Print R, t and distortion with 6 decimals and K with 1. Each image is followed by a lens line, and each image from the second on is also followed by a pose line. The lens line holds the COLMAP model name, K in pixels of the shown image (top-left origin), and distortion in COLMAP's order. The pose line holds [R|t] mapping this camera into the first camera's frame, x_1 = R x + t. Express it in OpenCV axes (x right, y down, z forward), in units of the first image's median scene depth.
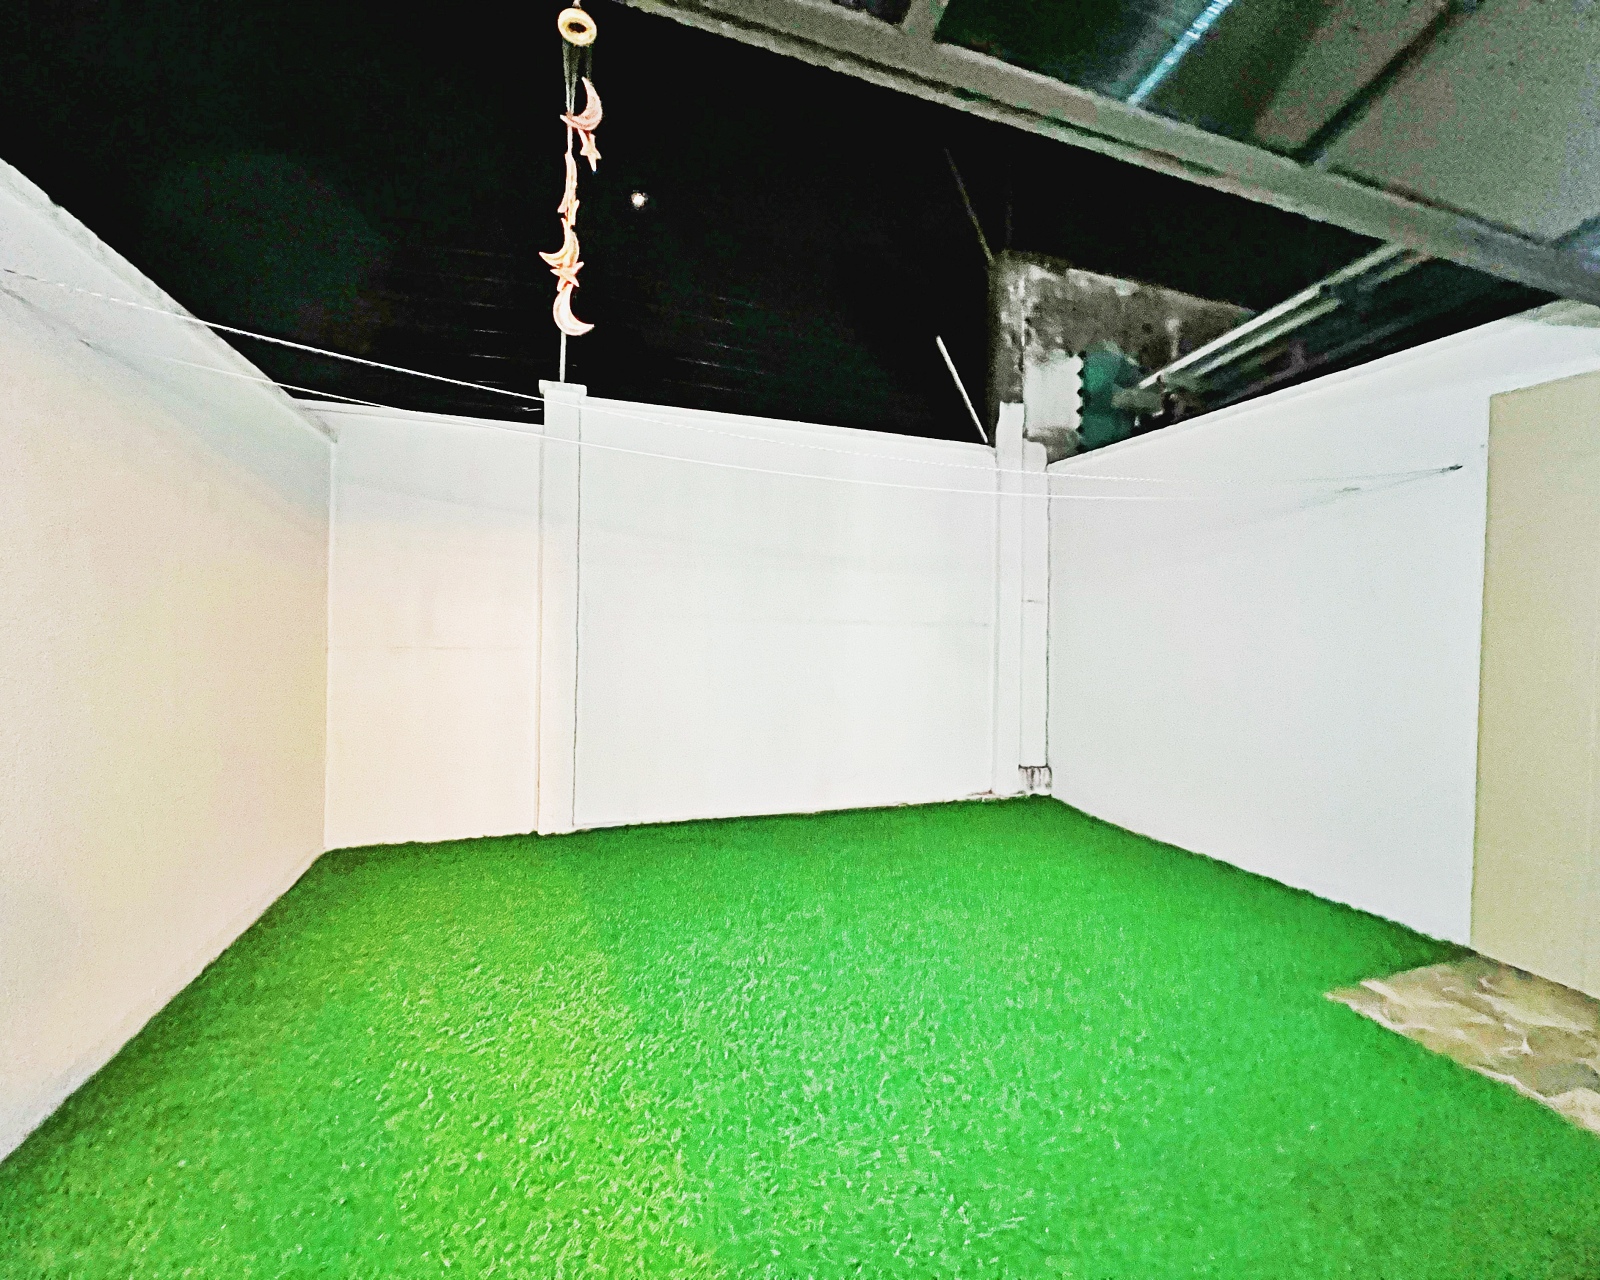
lens RADIAL K [[684.9, 0, 799.7], [0, 684.9, 636.6], [0, 0, 1]] dist [-0.002167, 0.001225]
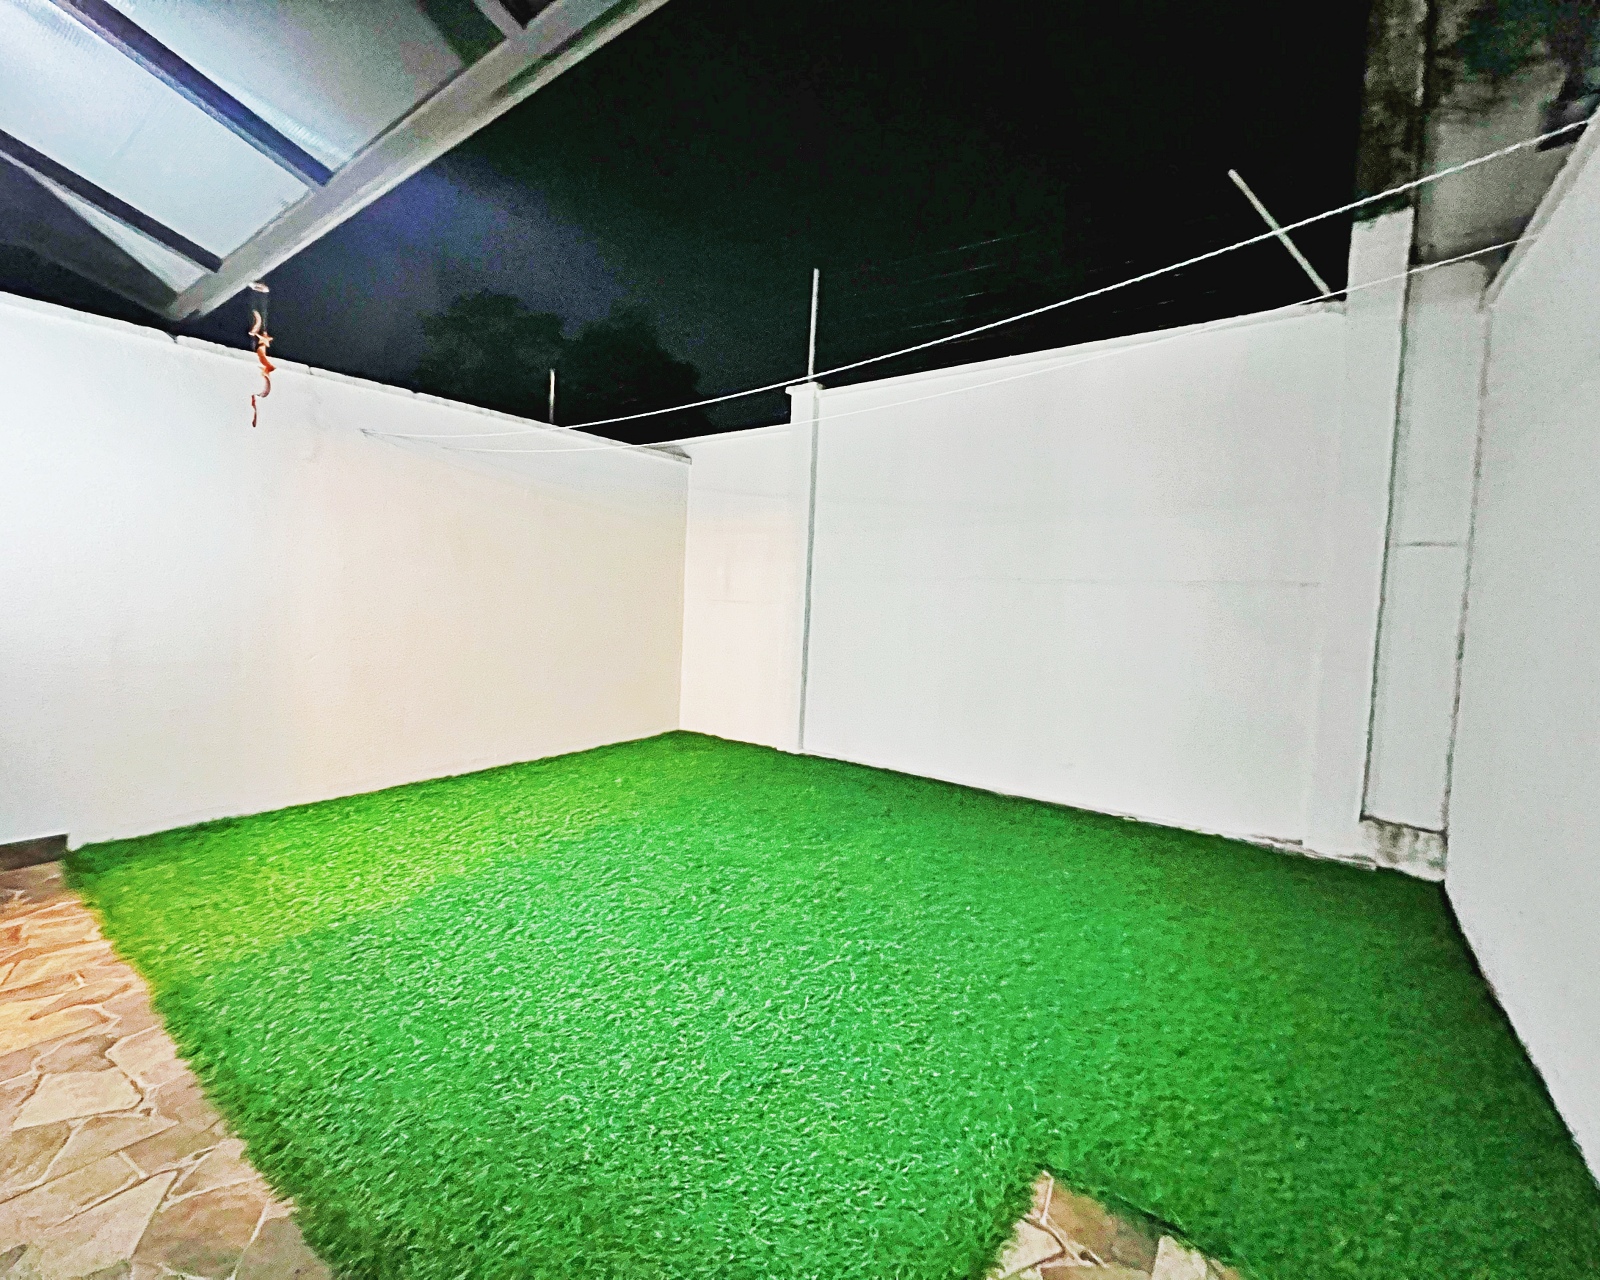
lens RADIAL K [[684.9, 0, 799.7], [0, 684.9, 636.6], [0, 0, 1]] dist [-0.002167, 0.001225]
pose [[0.576178, 0.054207, -0.815524, 0.542664], [-0.032490, 0.998529, 0.043416, 0.018778], [0.816678, 0.001482, 0.577092, 0.241917]]
